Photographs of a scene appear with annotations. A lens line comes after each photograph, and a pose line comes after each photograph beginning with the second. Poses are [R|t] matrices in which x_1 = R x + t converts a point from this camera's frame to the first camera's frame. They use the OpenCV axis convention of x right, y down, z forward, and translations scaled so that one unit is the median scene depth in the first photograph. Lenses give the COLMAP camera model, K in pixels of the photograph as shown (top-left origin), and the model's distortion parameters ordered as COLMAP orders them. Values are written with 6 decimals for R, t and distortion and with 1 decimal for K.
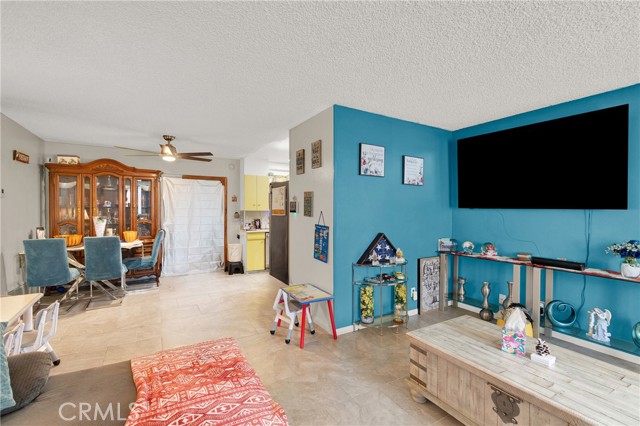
lens RADIAL K [[283.4, 0, 321.7], [0, 283.4, 212.2], [0, 0, 1]] dist [0.001507, -0.000112]
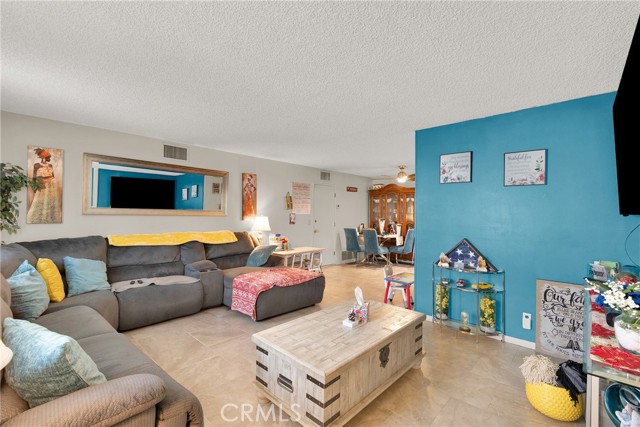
lens RADIAL K [[283.4, 0, 321.7], [0, 283.4, 212.7], [0, 0, 1]] dist [0.001507, -0.000112]
pose [[0.273737, -0.001873, -0.961803, 1.072788], [-0.016958, 0.999833, -0.006773, -0.002807], [0.961655, 0.018165, 0.273659, 0.249595]]
